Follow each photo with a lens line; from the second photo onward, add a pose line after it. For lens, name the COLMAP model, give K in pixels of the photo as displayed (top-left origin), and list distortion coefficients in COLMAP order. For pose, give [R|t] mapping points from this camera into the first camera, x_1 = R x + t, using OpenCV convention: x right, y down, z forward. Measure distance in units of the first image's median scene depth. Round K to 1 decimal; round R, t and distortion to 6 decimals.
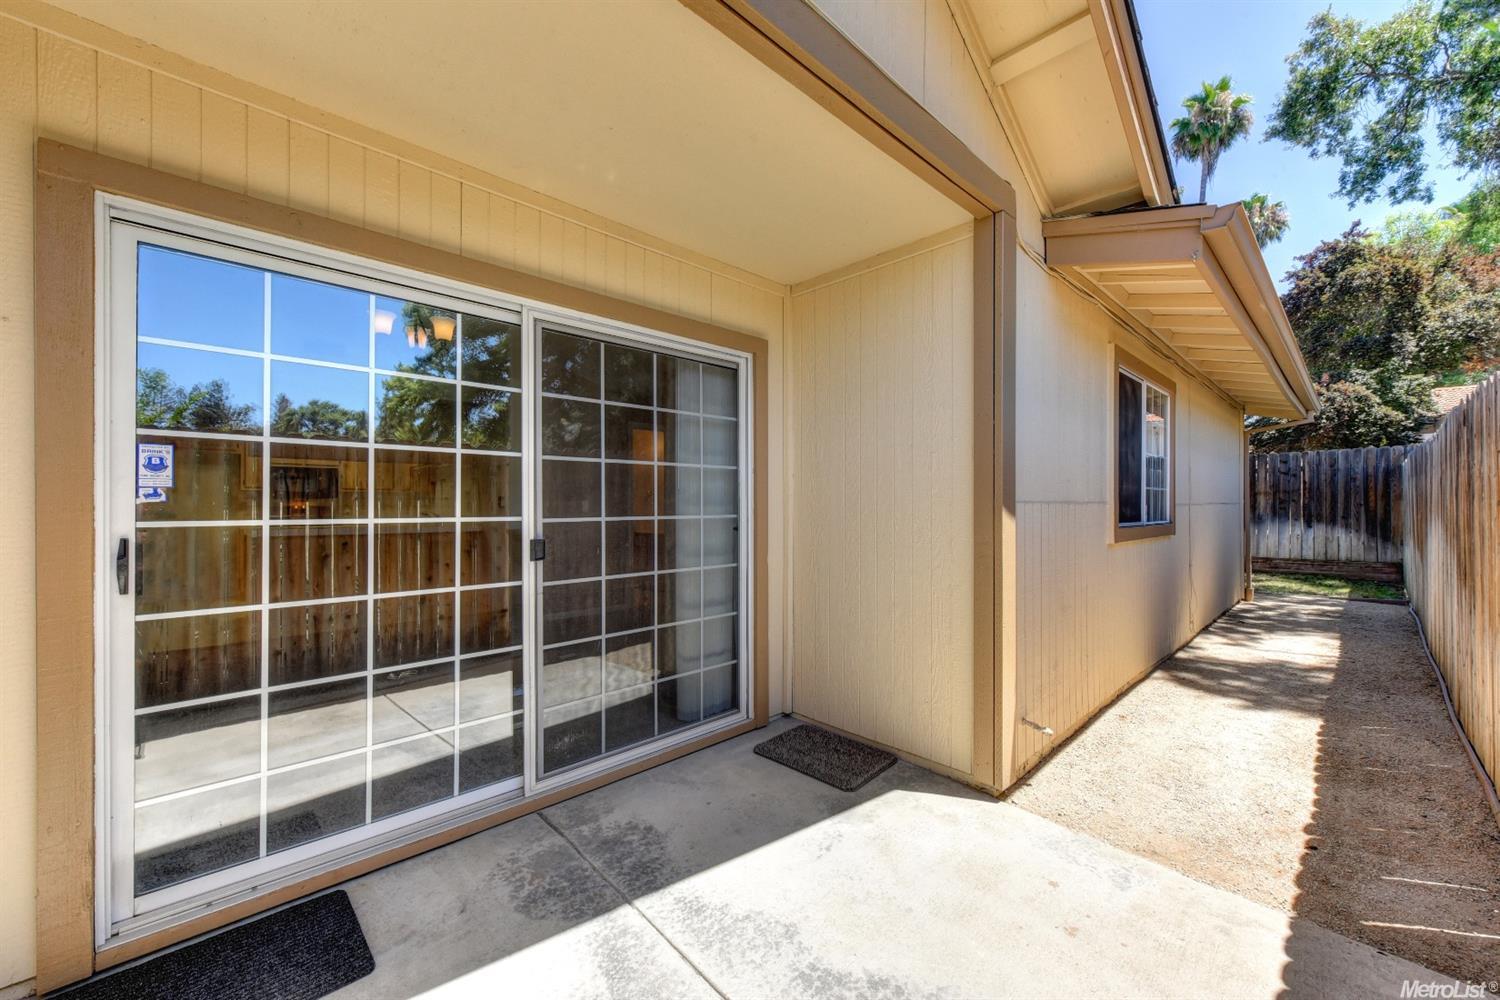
lens RADIAL K [[585.8, 0, 744.1], [0, 585.8, 498.4], [0, 0, 1]] dist [0.003666, -0.000427]
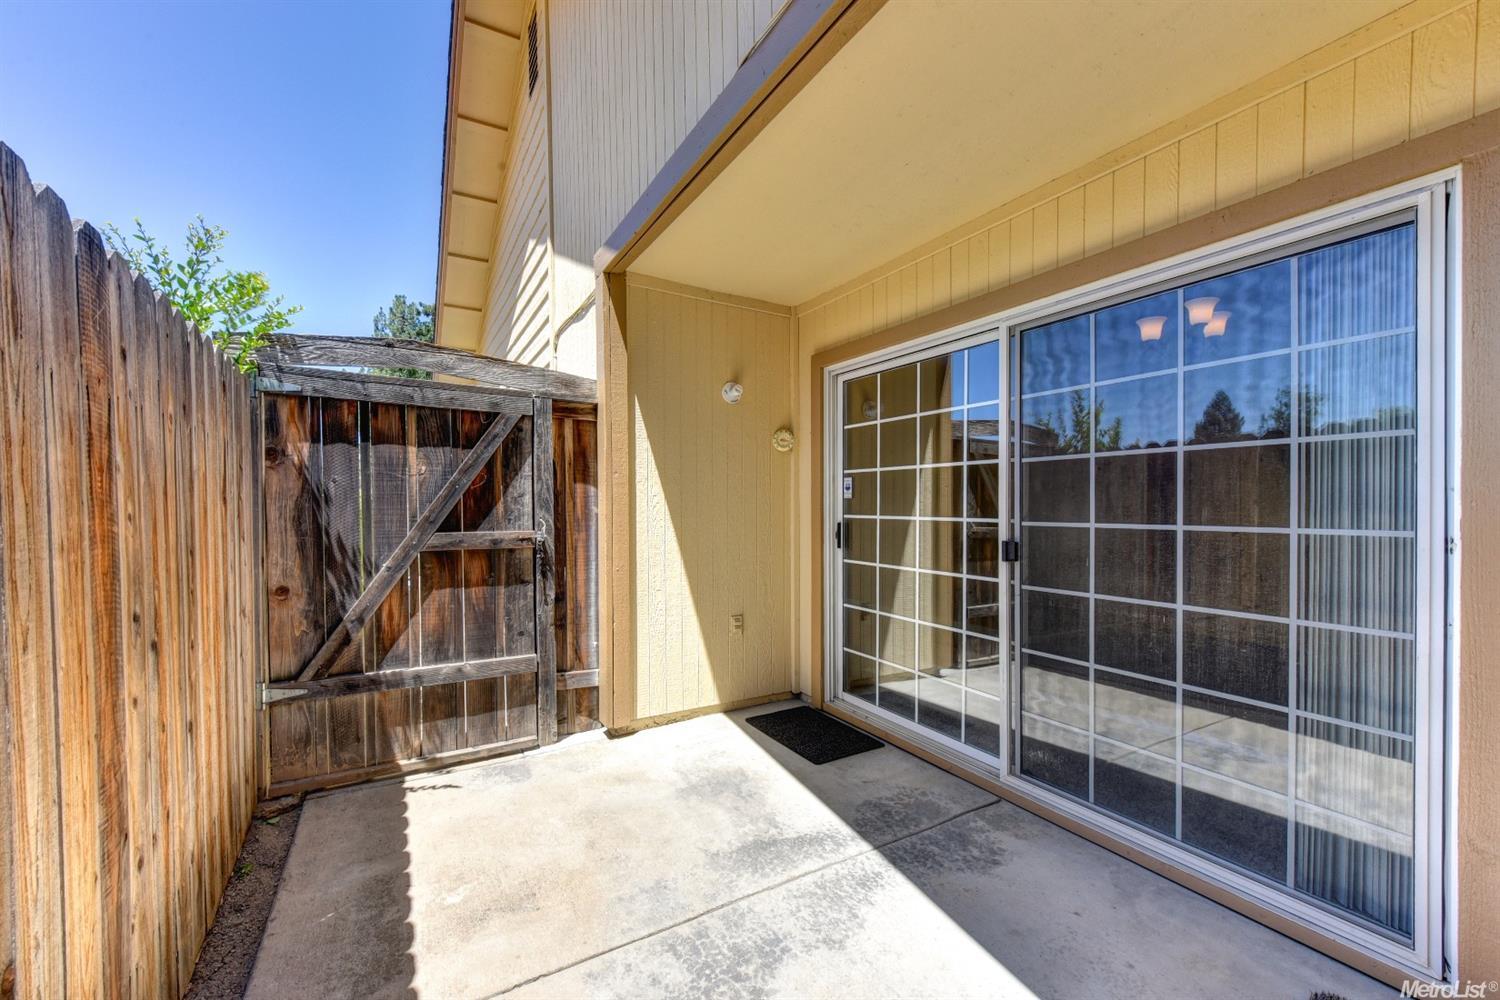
lens RADIAL K [[585.8, 0, 745.3], [0, 585.8, 512.4], [0, 0, 1]] dist [0.003666, -0.000427]
pose [[-0.225151, 0.009196, -0.974280, 0.938748], [0.006416, 0.999948, 0.007956, 0.009797], [0.974303, -0.004460, -0.225198, 0.959754]]
